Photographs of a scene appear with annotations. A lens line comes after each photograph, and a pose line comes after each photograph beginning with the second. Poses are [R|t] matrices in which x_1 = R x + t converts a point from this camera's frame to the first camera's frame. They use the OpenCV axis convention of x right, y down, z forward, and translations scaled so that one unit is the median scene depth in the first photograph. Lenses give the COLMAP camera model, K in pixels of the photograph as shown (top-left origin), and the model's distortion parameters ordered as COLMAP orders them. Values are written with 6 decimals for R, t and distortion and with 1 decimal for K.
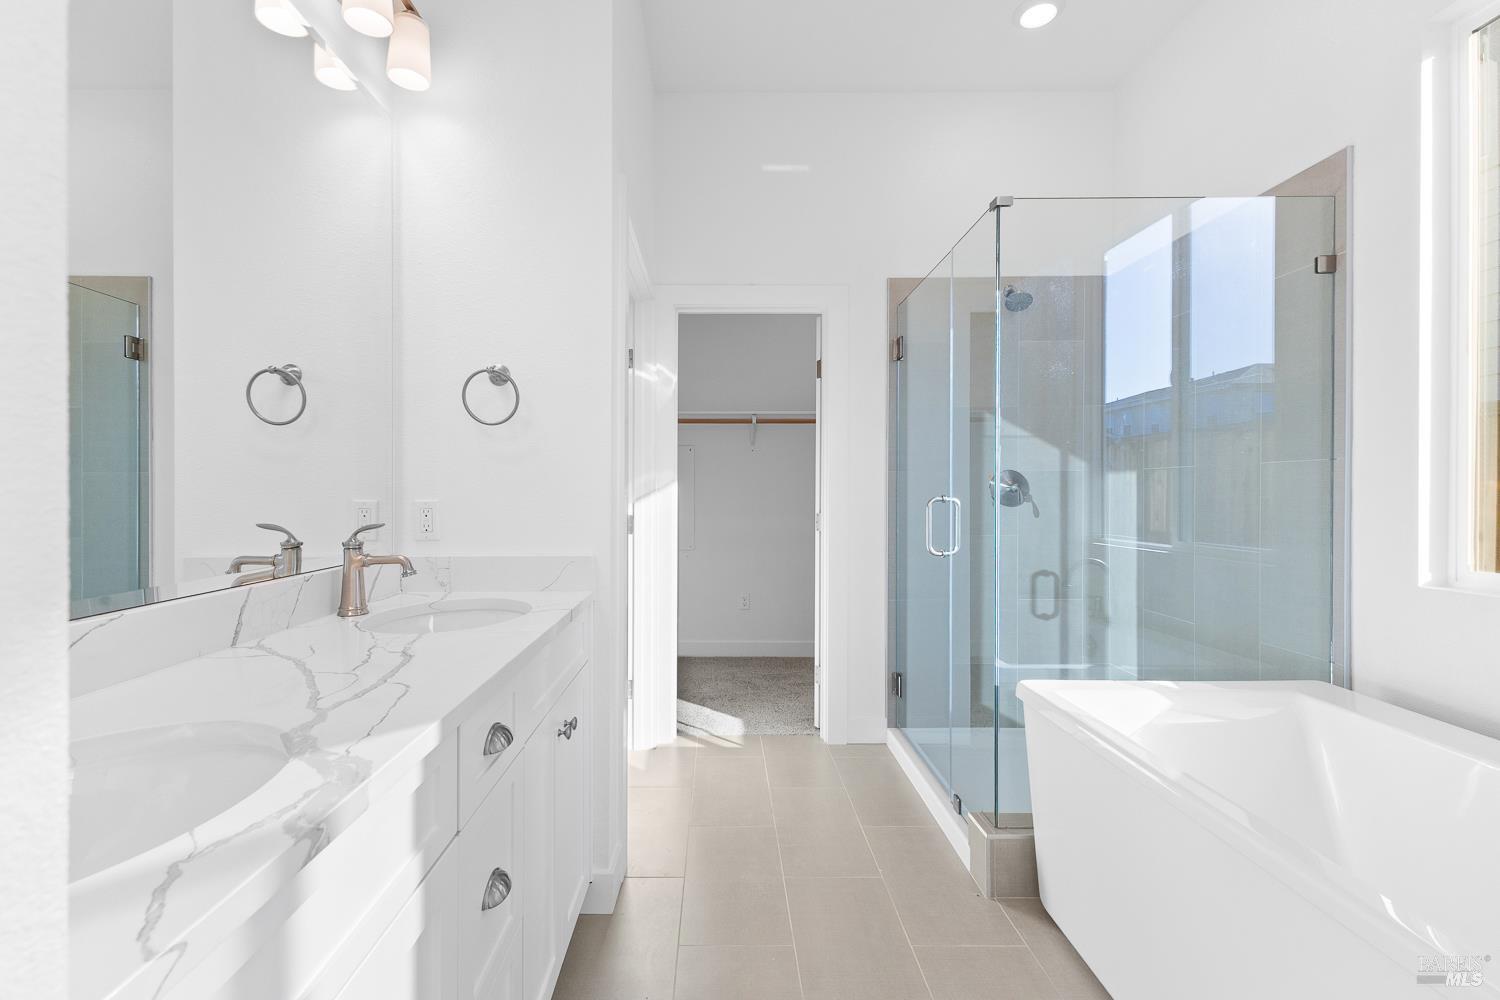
lens RADIAL K [[657.5, 0, 741.9], [0, 657.5, 494.7], [0, 0, 1]] dist [0.008407, -0.002336]
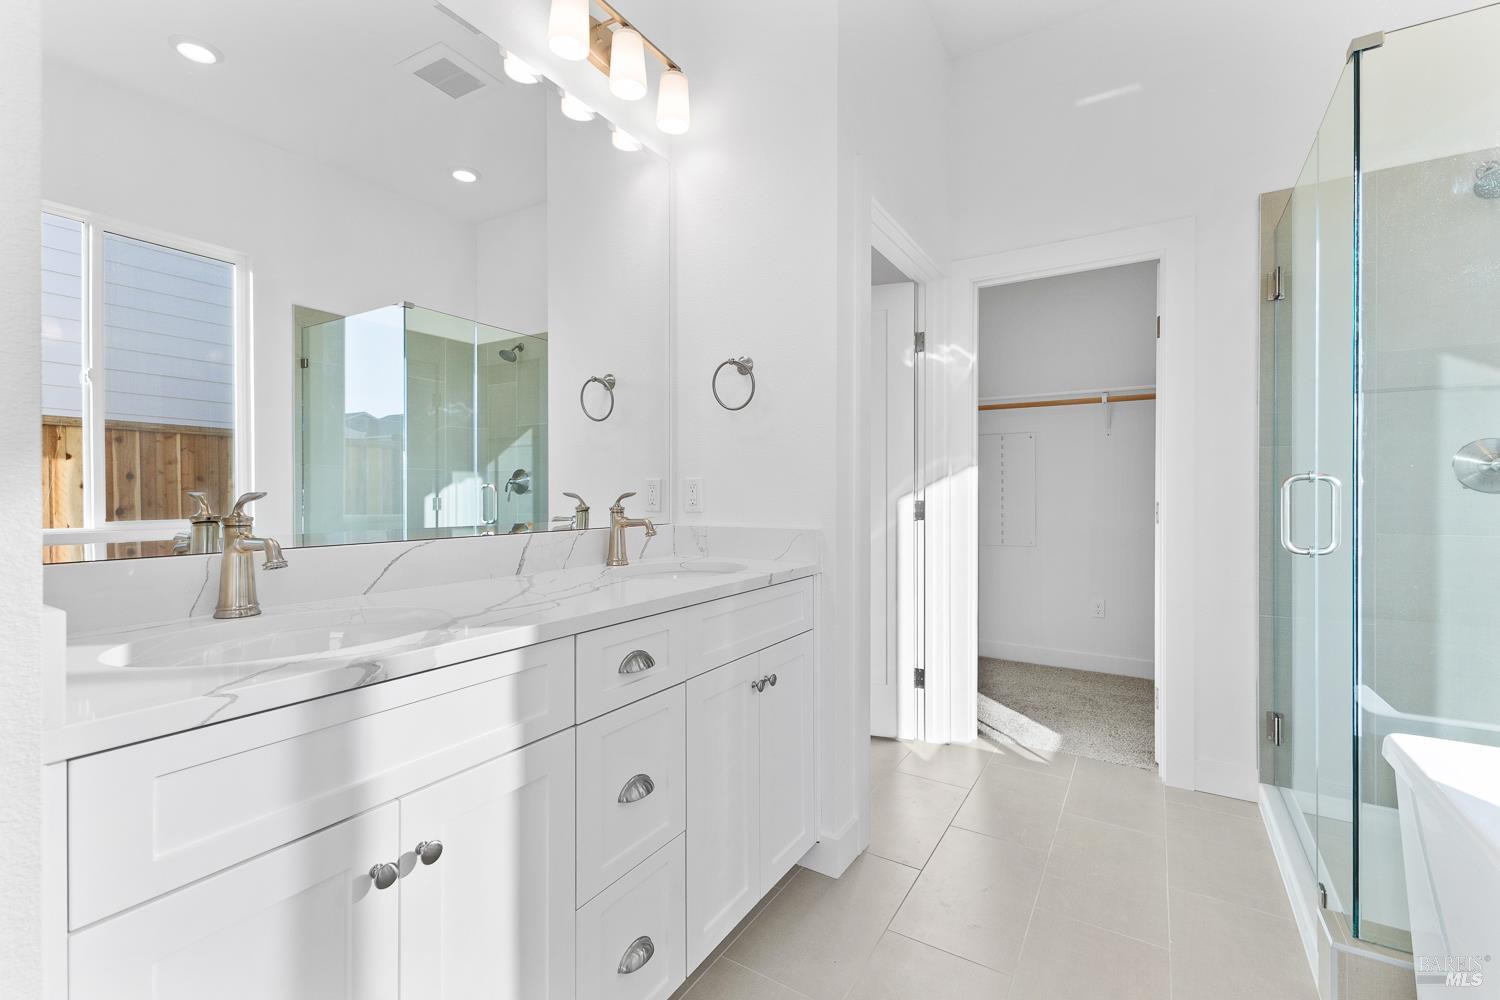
lens RADIAL K [[657.5, 0, 771.1], [0, 657.5, 499.2], [0, 0, 1]] dist [0.008407, -0.002336]
pose [[0.841350, 0.002744, -0.540484, 0.169409], [-0.002620, 0.999996, 0.000999, 0.027244], [0.540484, 0.000575, 0.841354, 0.049612]]
